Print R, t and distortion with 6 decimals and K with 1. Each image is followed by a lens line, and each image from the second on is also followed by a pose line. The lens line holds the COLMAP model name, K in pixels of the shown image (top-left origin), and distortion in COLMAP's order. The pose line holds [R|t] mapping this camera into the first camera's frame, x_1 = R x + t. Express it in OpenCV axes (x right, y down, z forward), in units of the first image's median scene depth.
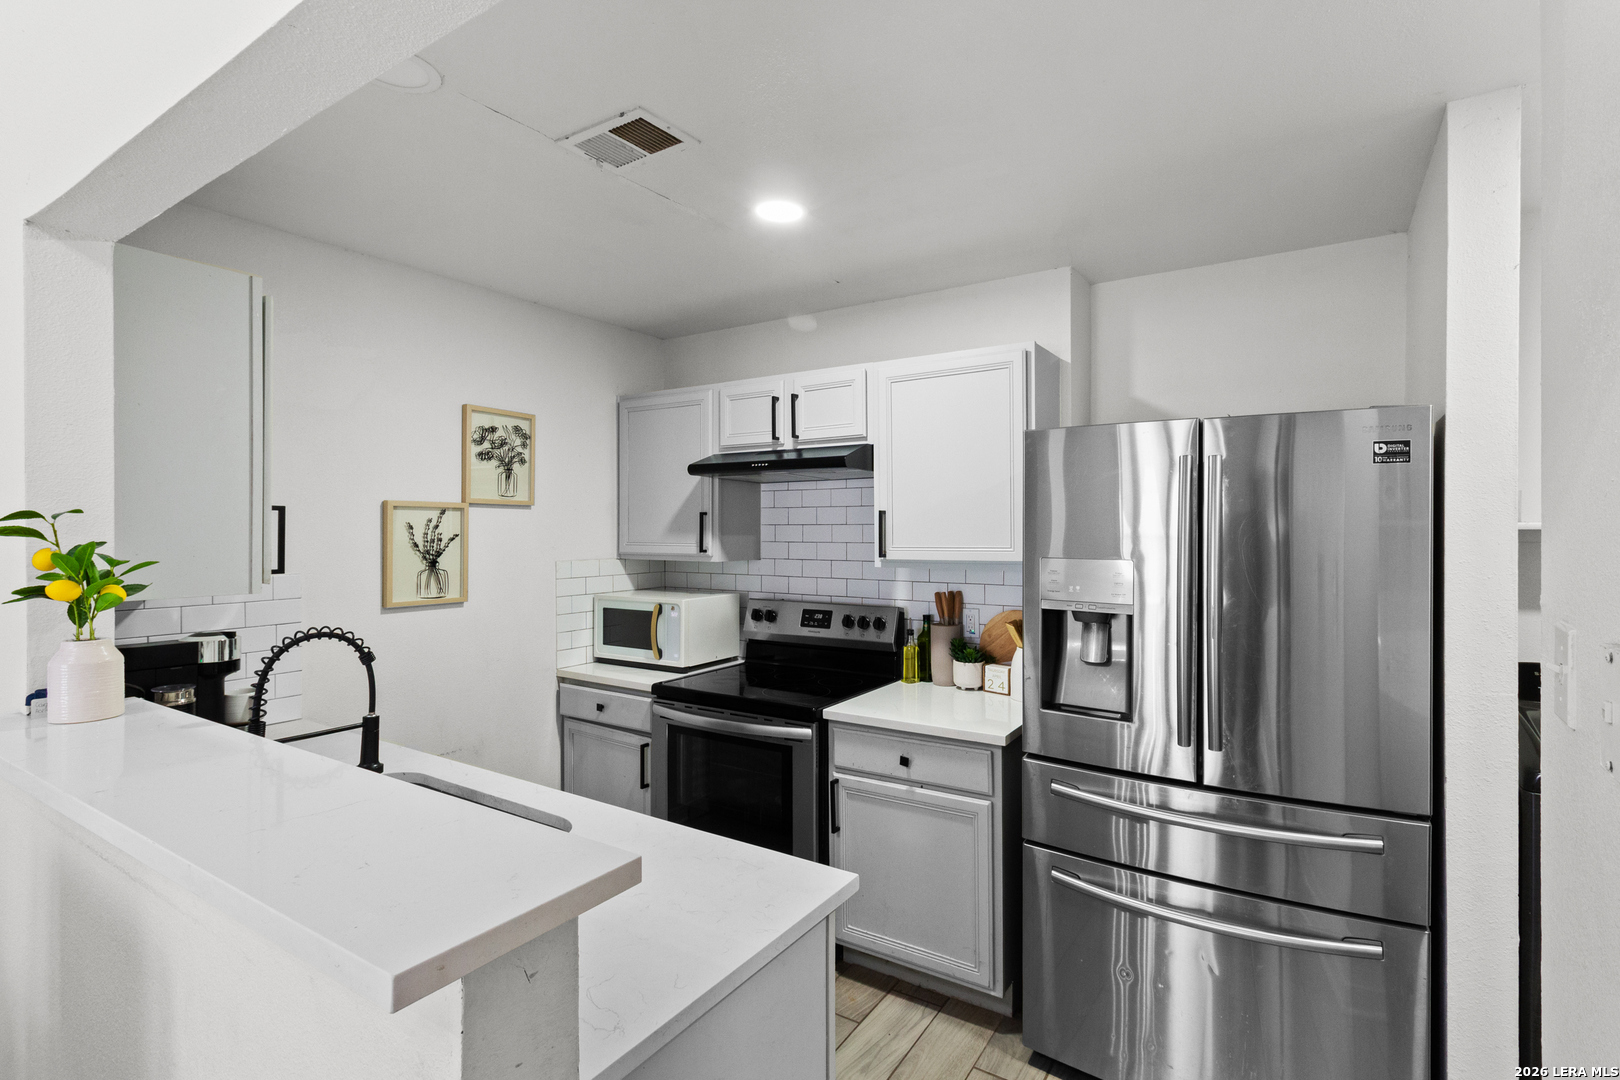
lens RADIAL K [[757.1, 0, 816.7], [0, 757.1, 532.5], [0, 0, 1]] dist [-0.002689, -0.000226]
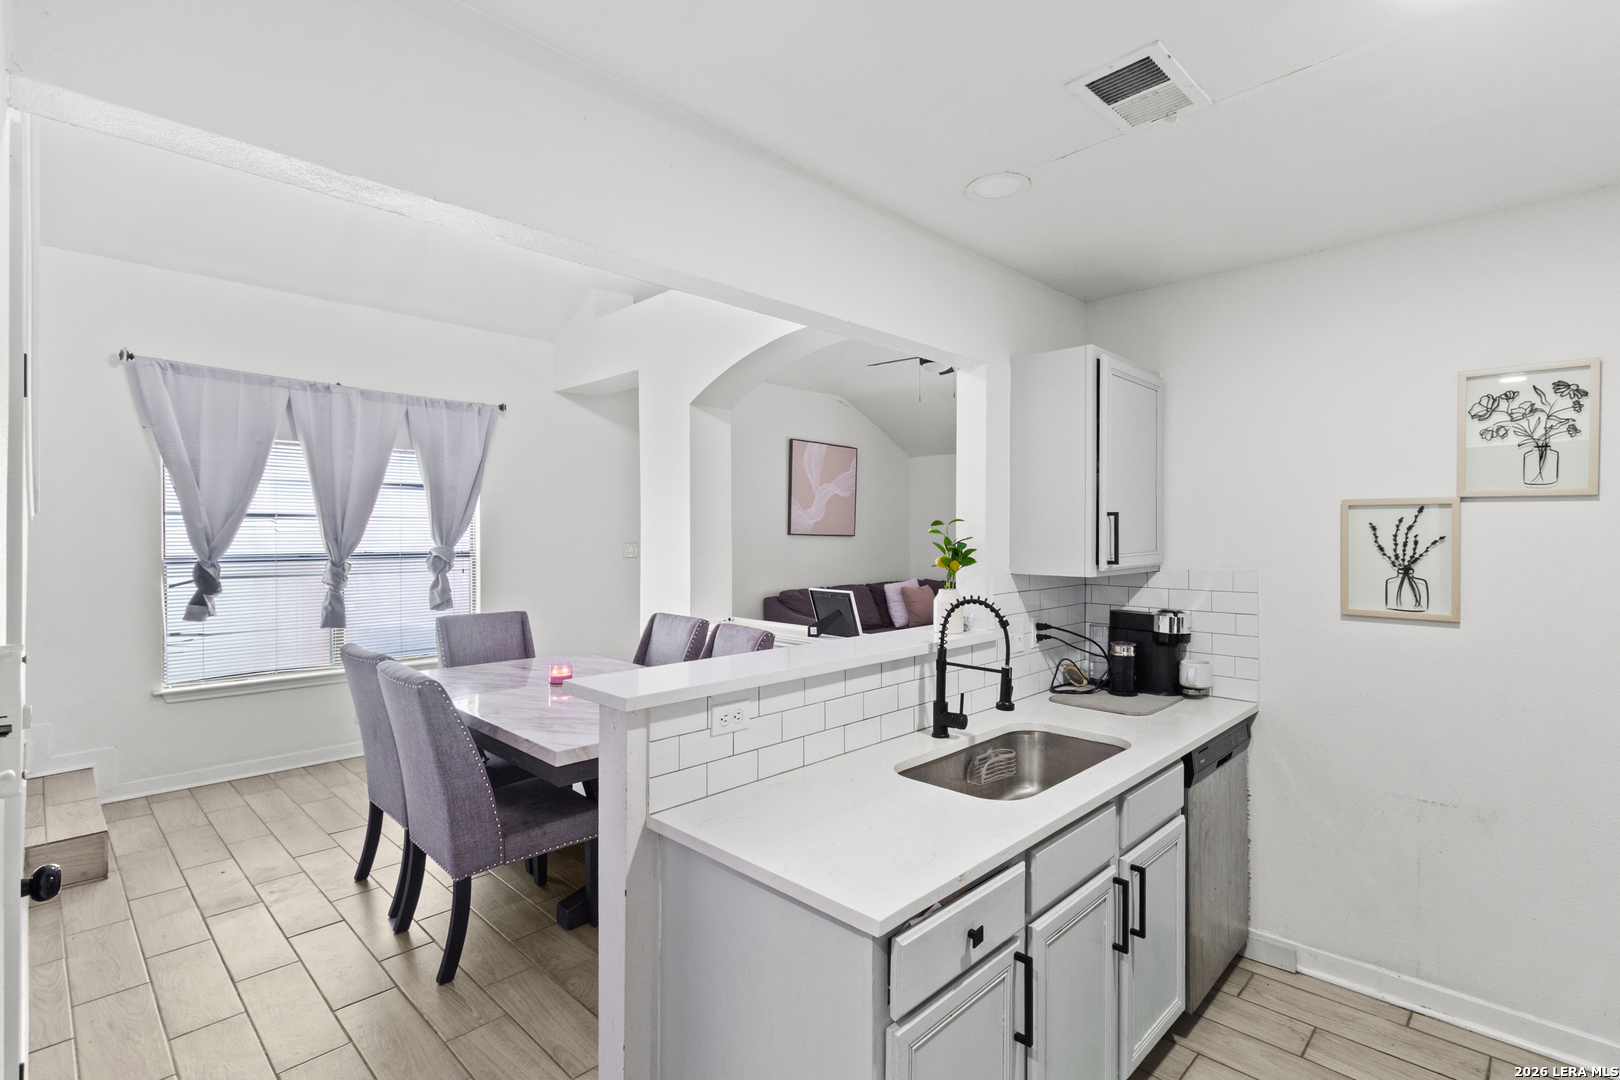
lens RADIAL K [[757.1, 0, 814.7], [0, 757.1, 537.7], [0, 0, 1]] dist [-0.002689, -0.000226]
pose [[-0.190721, 0.011360, -0.981579, 0.450408], [-0.004896, 0.999910, 0.012524, -0.003397], [0.981632, 0.007195, -0.190648, 0.504356]]
